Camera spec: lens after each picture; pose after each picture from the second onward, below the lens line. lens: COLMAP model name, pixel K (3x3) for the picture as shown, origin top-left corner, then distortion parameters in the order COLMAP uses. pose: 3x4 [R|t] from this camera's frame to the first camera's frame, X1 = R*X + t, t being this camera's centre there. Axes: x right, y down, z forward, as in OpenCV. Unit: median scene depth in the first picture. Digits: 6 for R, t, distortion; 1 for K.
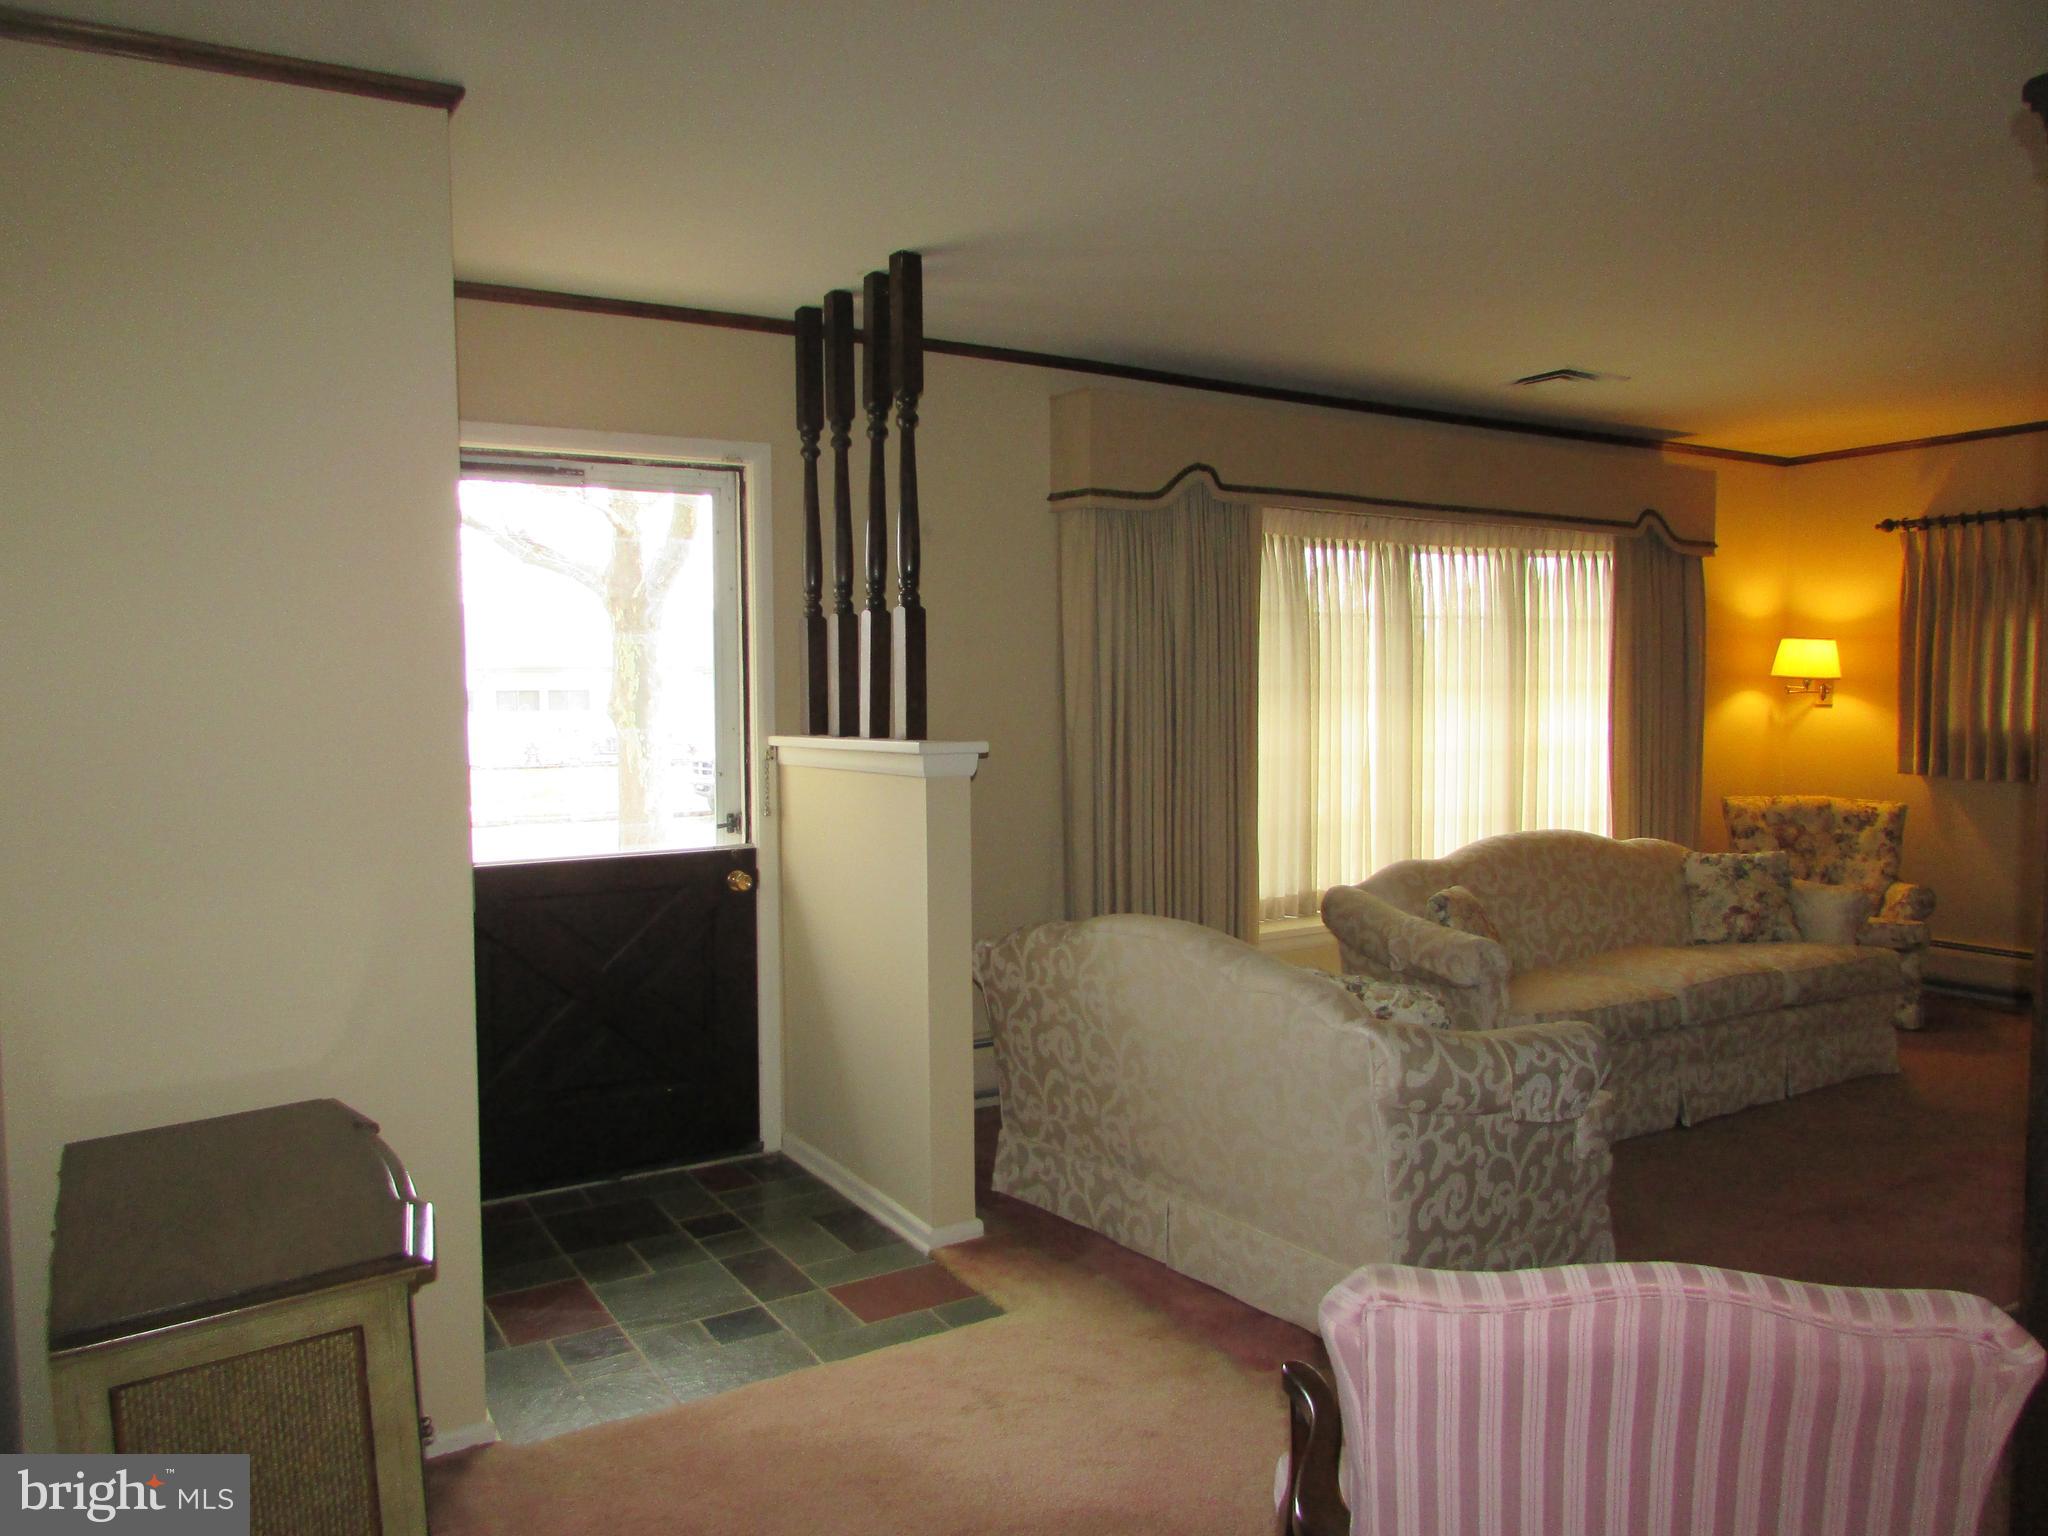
lens RADIAL K [[1472.7, 0, 1024.2], [0, 1472.7, 772.2], [0, 0, 1]] dist [-0.027571, 0.013931]
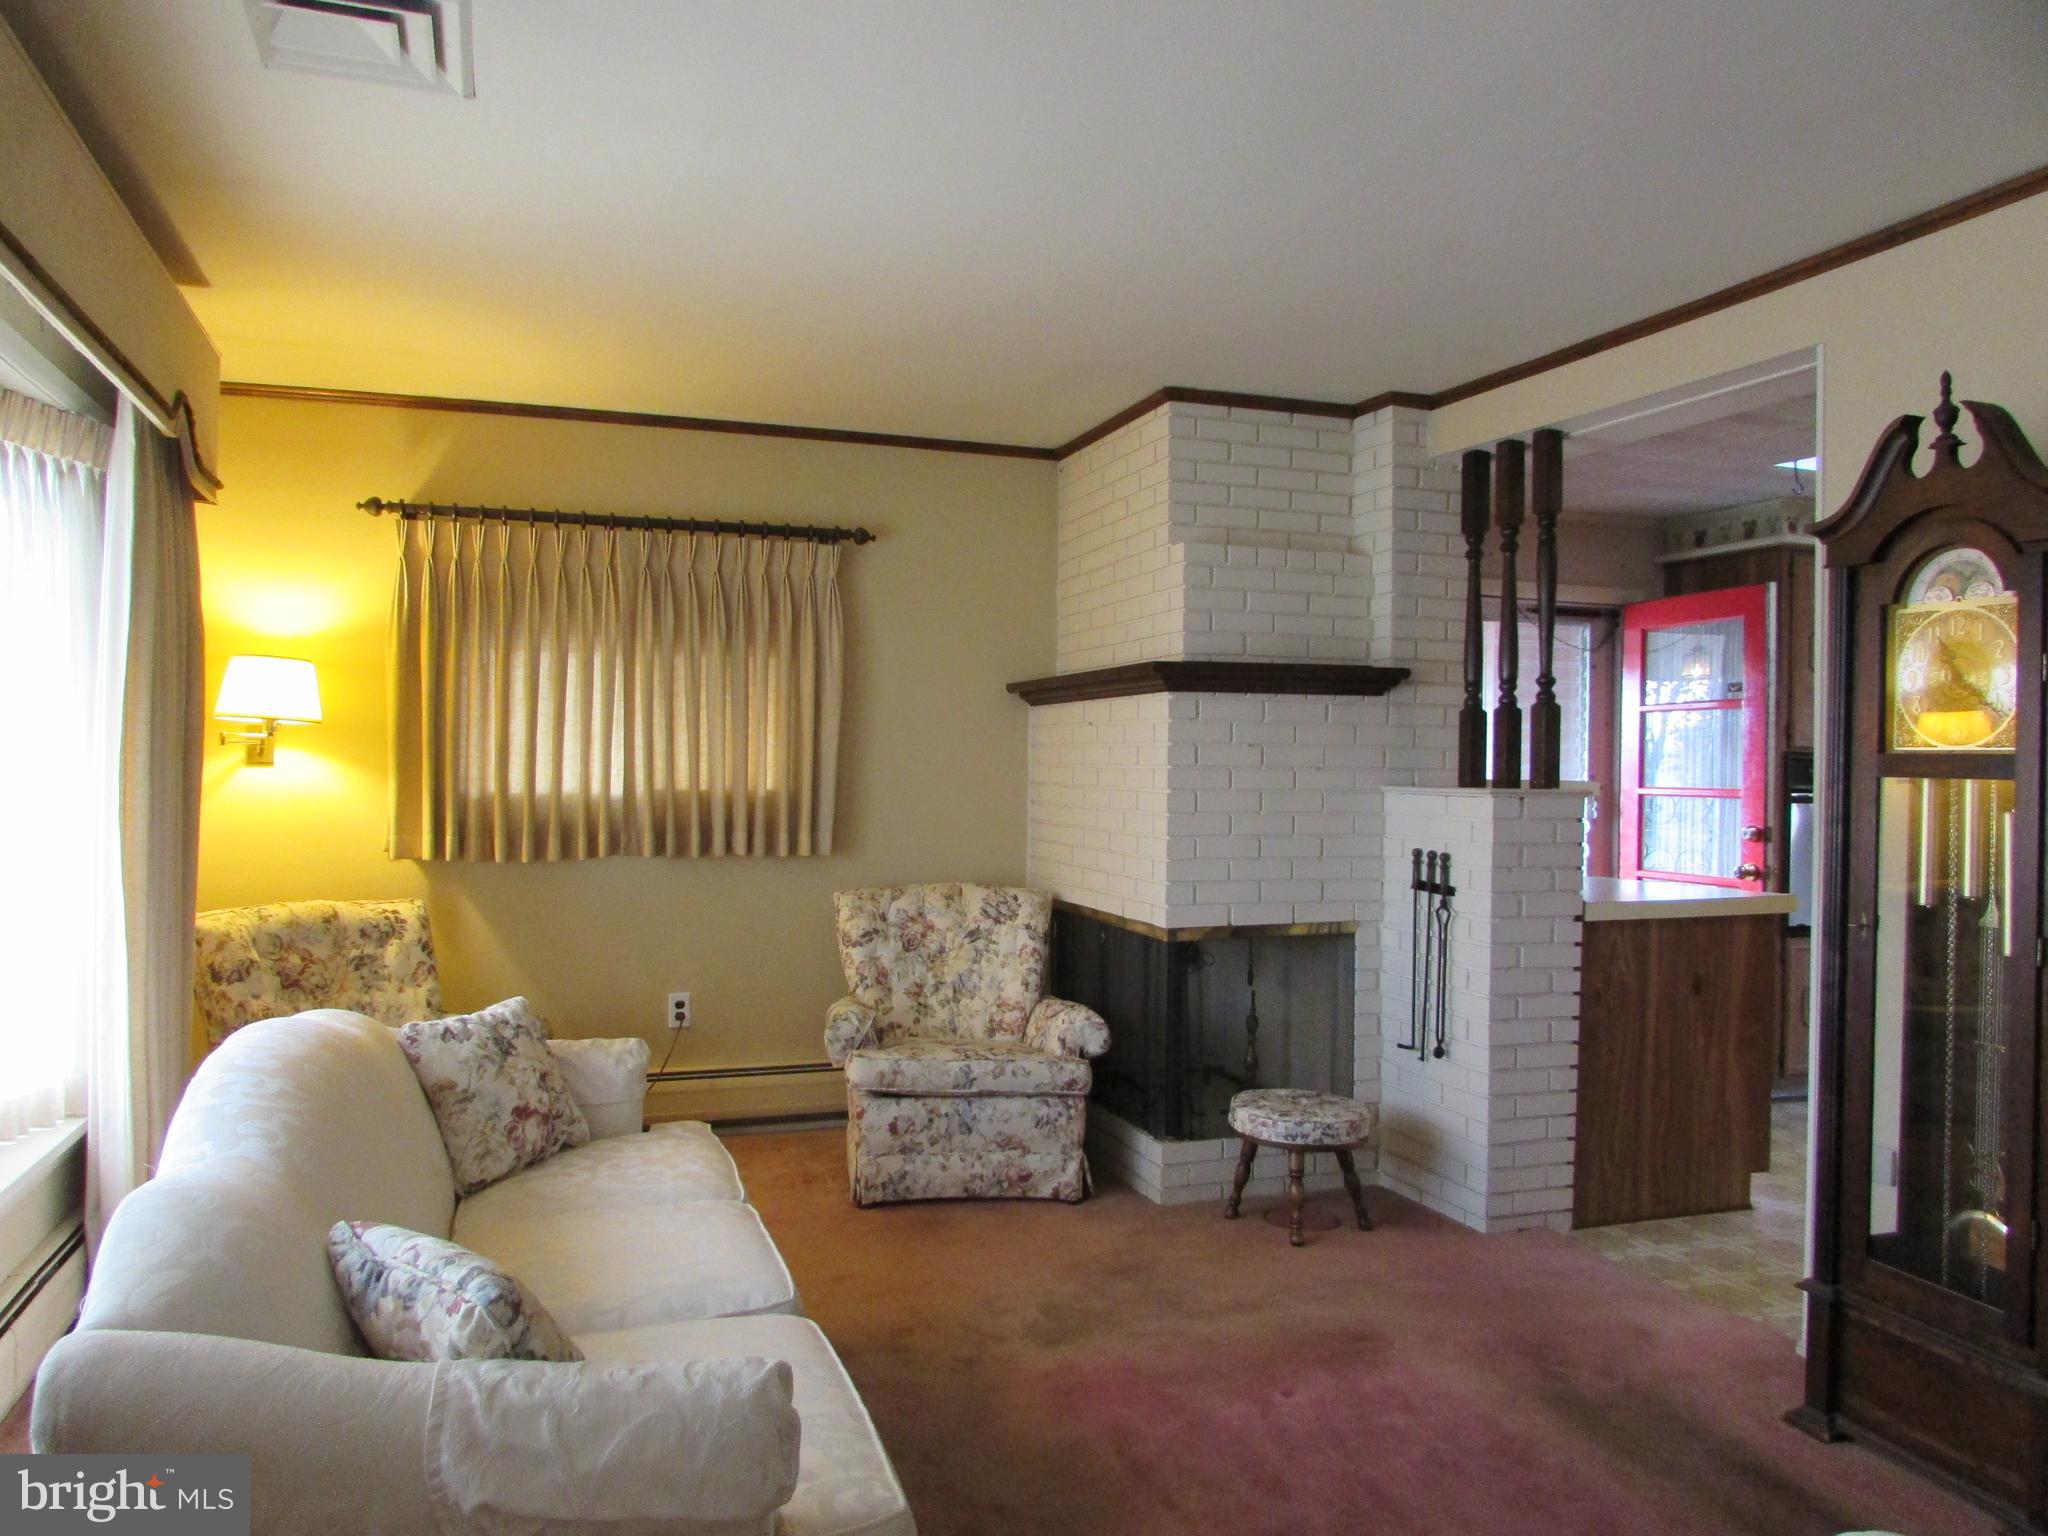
lens RADIAL K [[1472.7, 0, 1021.6], [0, 1472.7, 767.0], [0, 0, 1]] dist [-0.027571, 0.013931]
pose [[0.214519, 0.000802, 0.976719, -0.027102], [0.050659, 0.998645, -0.011947, -0.020159], [-0.975405, 0.052042, 0.214188, 0.561583]]
